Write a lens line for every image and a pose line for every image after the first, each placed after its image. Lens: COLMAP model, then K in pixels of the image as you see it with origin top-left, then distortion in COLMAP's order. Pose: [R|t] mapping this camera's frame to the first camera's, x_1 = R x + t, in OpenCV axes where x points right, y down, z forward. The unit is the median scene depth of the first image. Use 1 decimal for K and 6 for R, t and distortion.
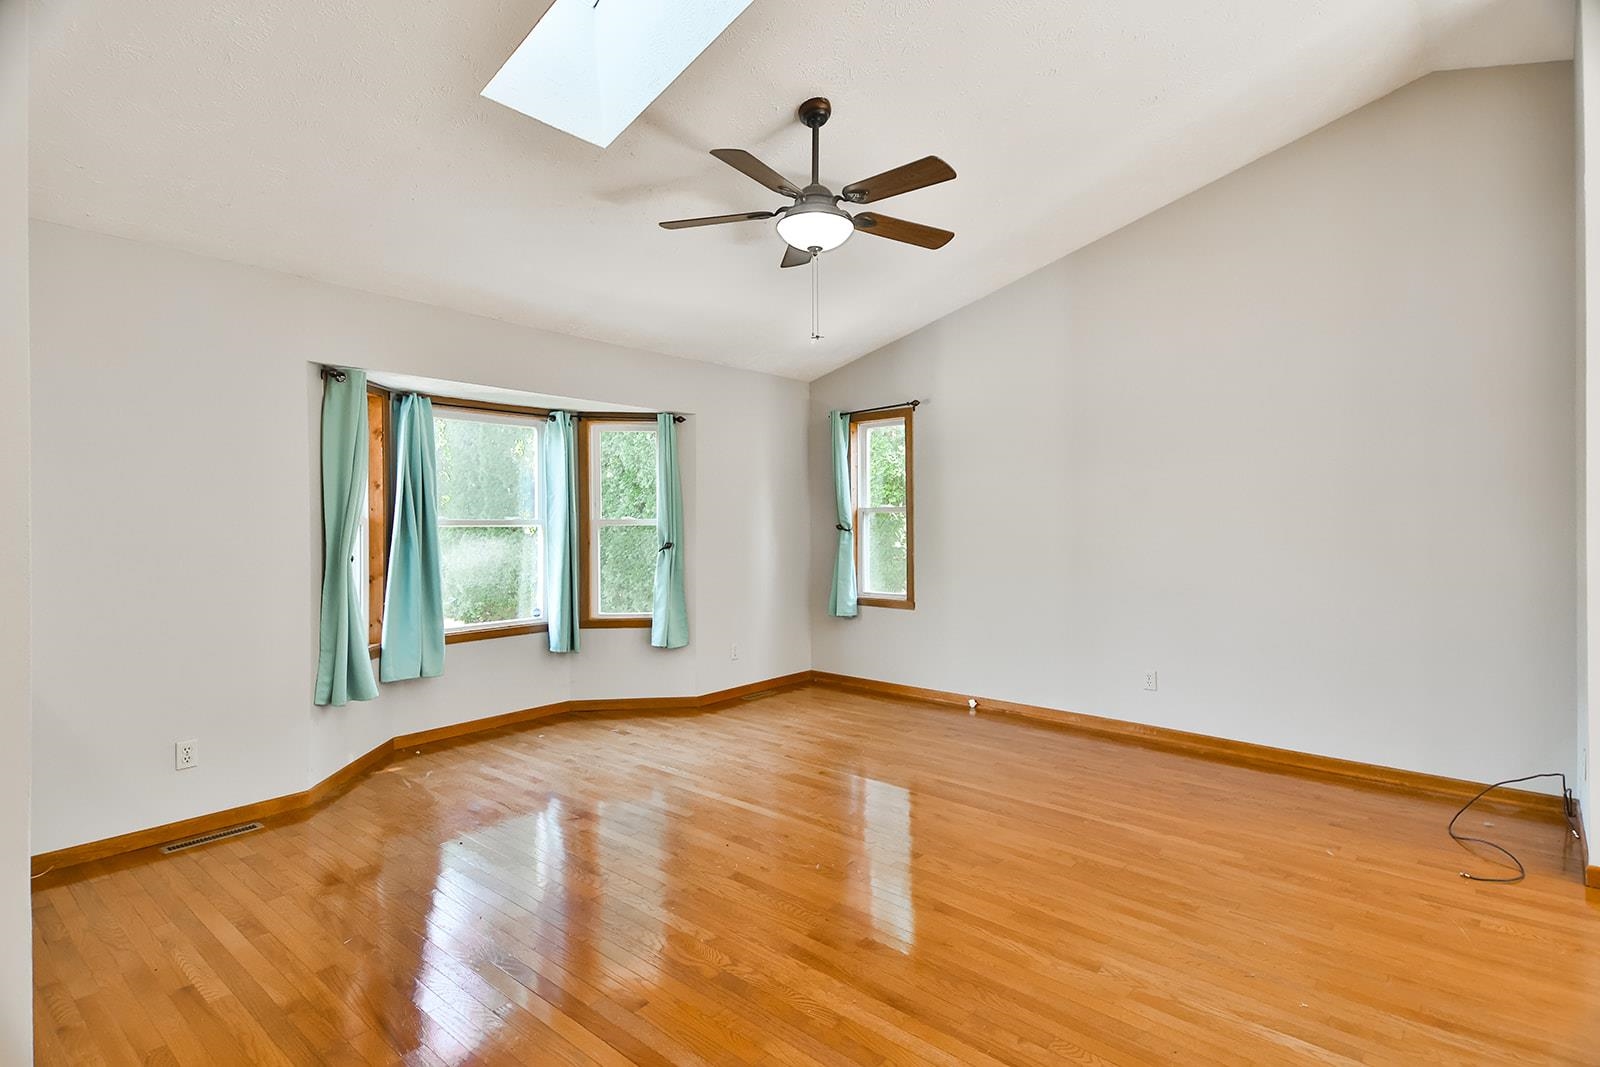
lens RADIAL K [[785.1, 0, 796.3], [0, 785.1, 526.0], [0, 0, 1]] dist [0.094092, -0.000241]
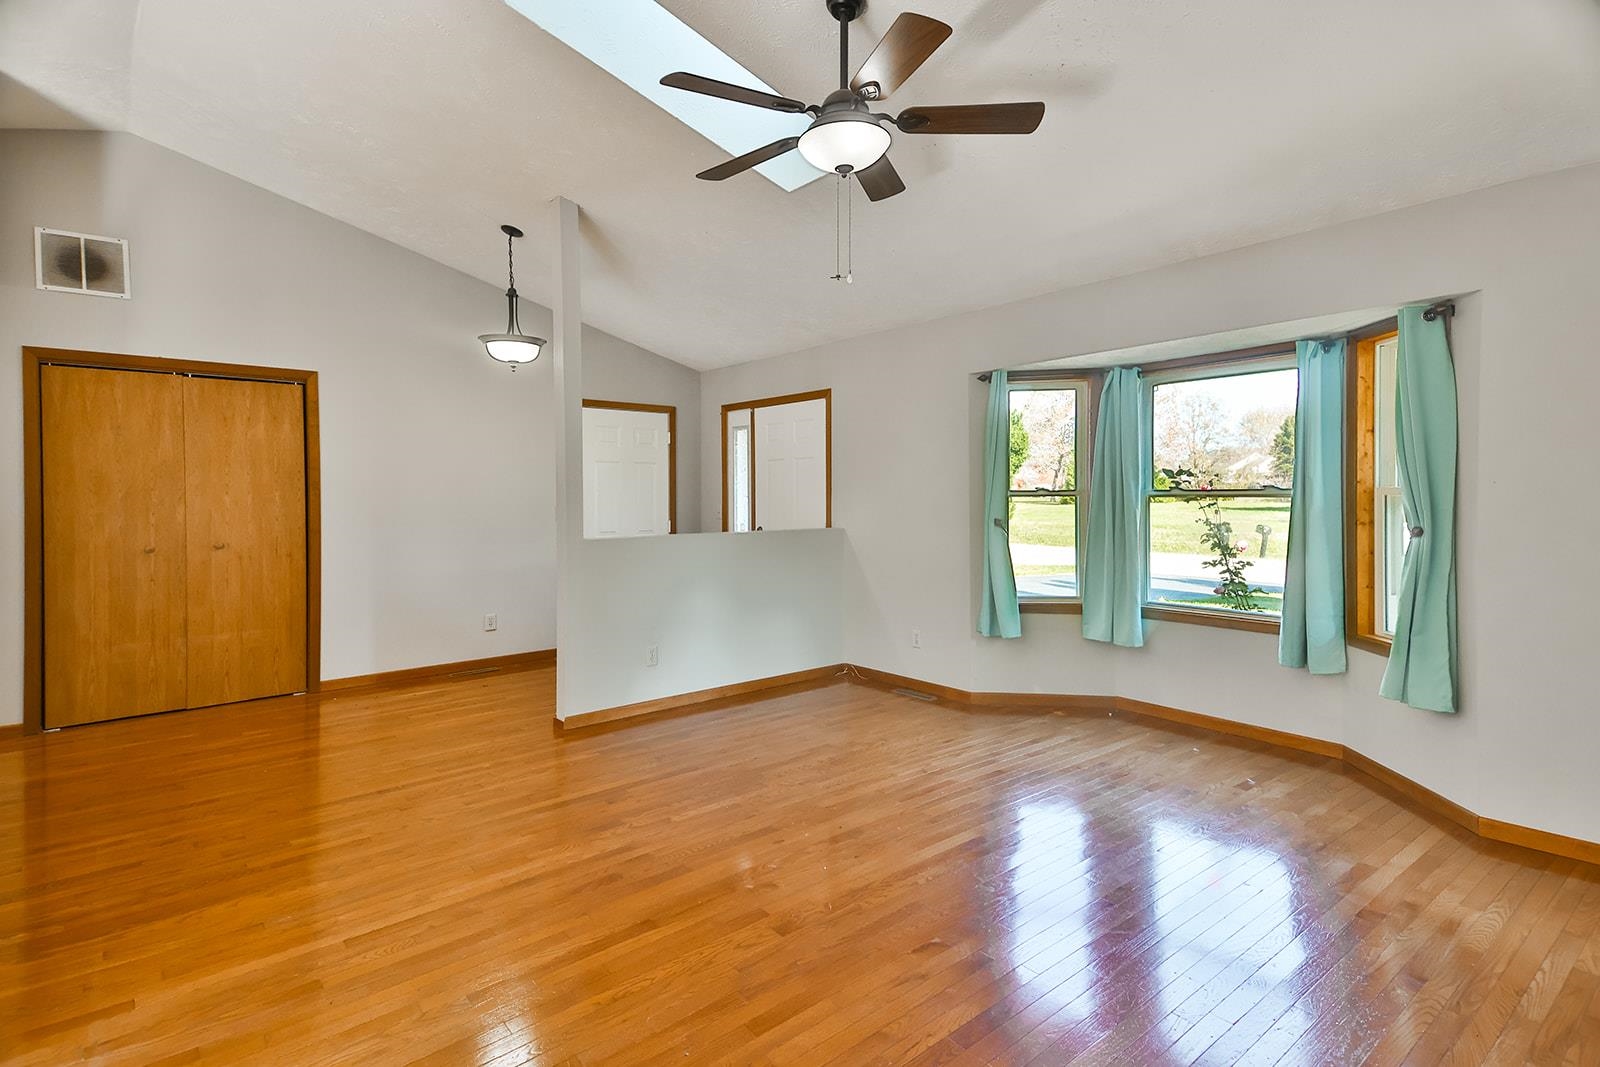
lens RADIAL K [[784.2, 0, 802.5], [0, 784.2, 524.4], [0, 0, 1]] dist [0.093476, -0.043786]
pose [[-0.151143, 0.040149, -0.987696, 0.511933], [-0.002593, 0.999155, 0.041011, -0.005034], [0.988508, 0.008760, -0.150912, 0.652934]]
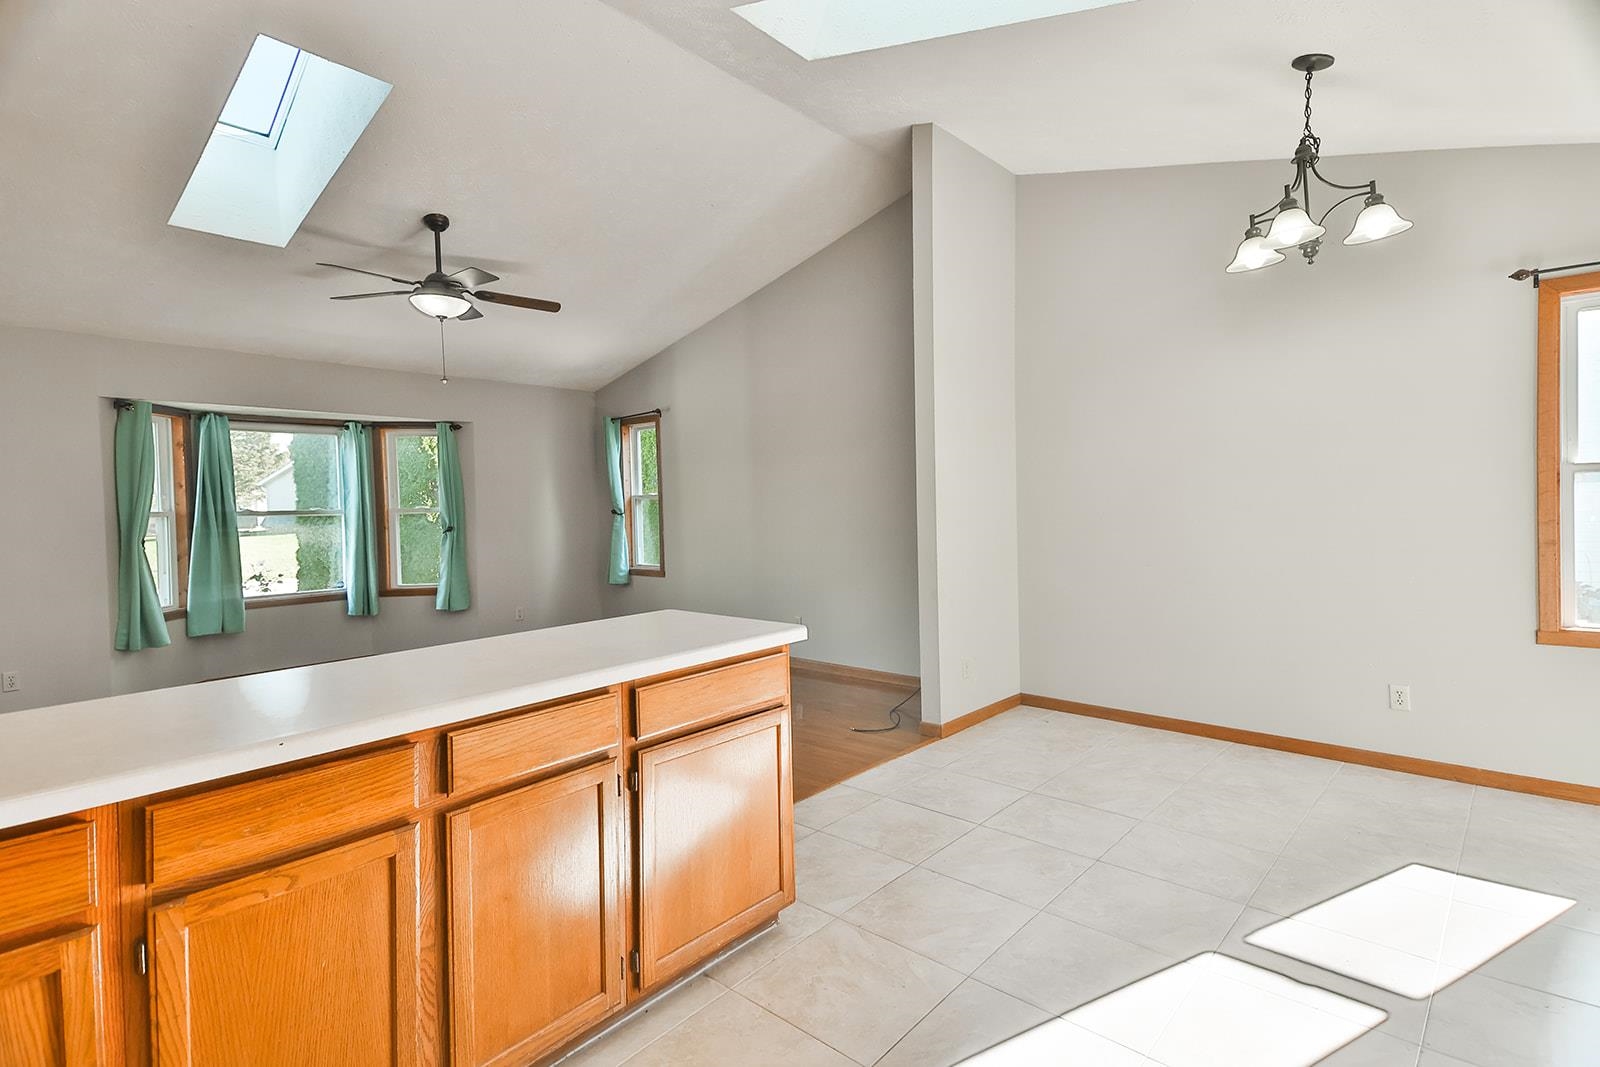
lens RADIAL K [[784.2, 0, 802.5], [0, 784.2, 524.4], [0, 0, 1]] dist [0.093476, -0.043786]
pose [[0.999877, -0.015523, 0.002102, 0.396844], [0.015474, 0.999645, 0.021670, -0.000987], [-0.002438, -0.021635, 0.999763, -0.261758]]
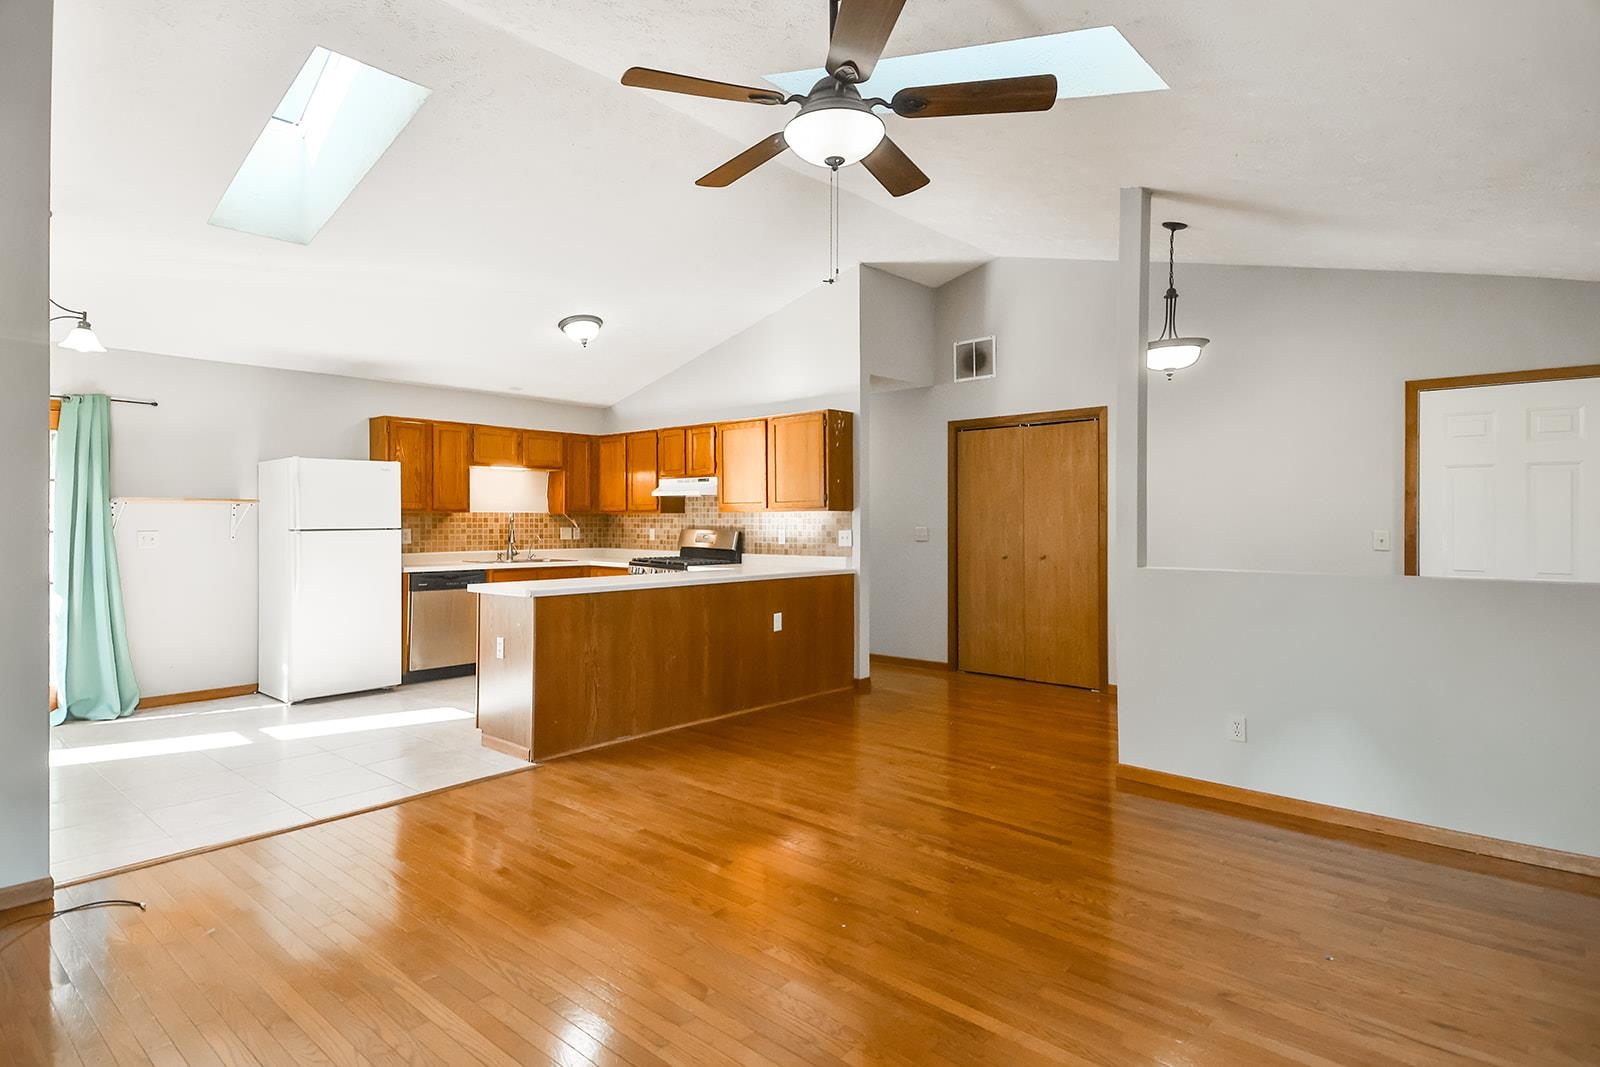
lens RADIAL K [[848.6, 0, 786.2], [0, 848.6, 520.3], [0, 0, 1]] dist [0.140103, -0.095246]
pose [[-0.999763, 0.008875, 0.019861, 0.033244], [0.009059, 0.999916, 0.009215, -0.007220], [-0.019777, 0.009393, -0.999760, 1.104695]]
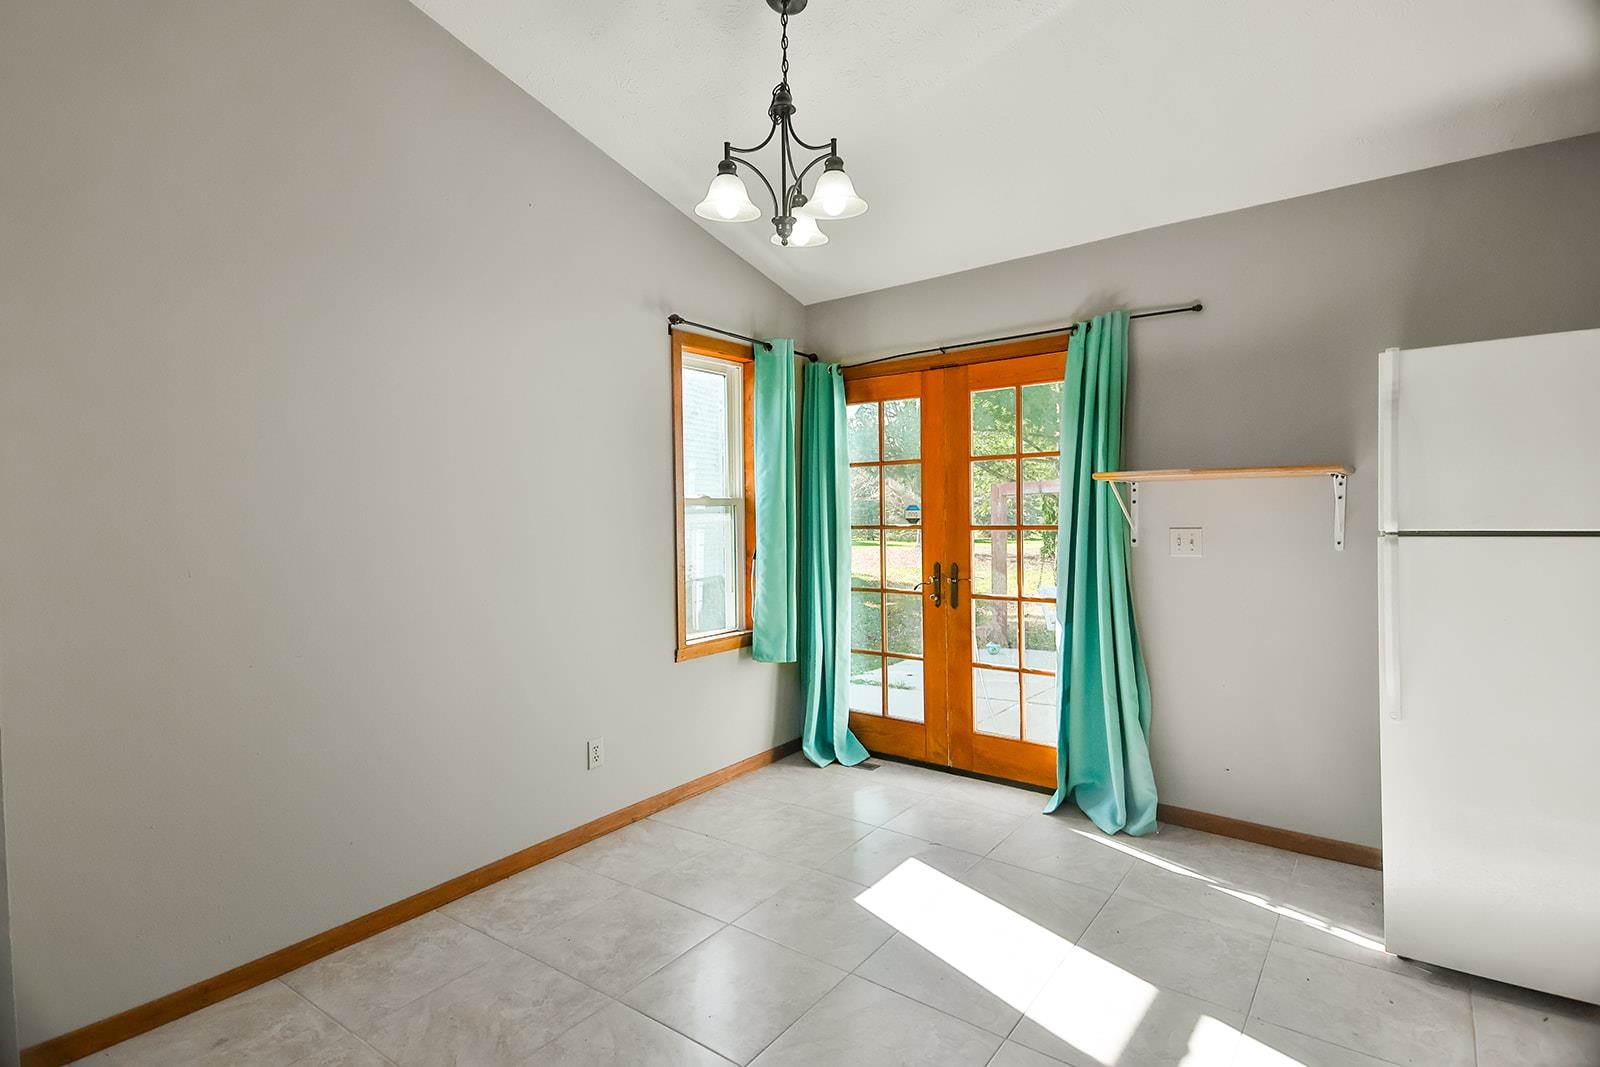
lens RADIAL K [[784.2, 0, 802.5], [0, 784.2, 524.4], [0, 0, 1]] dist [0.093476, -0.043786]
pose [[-0.083337, -0.004626, 0.996511, 0.293470], [0.022819, 0.999718, 0.006549, -0.003528], [-0.996260, 0.023286, -0.083208, 0.325445]]
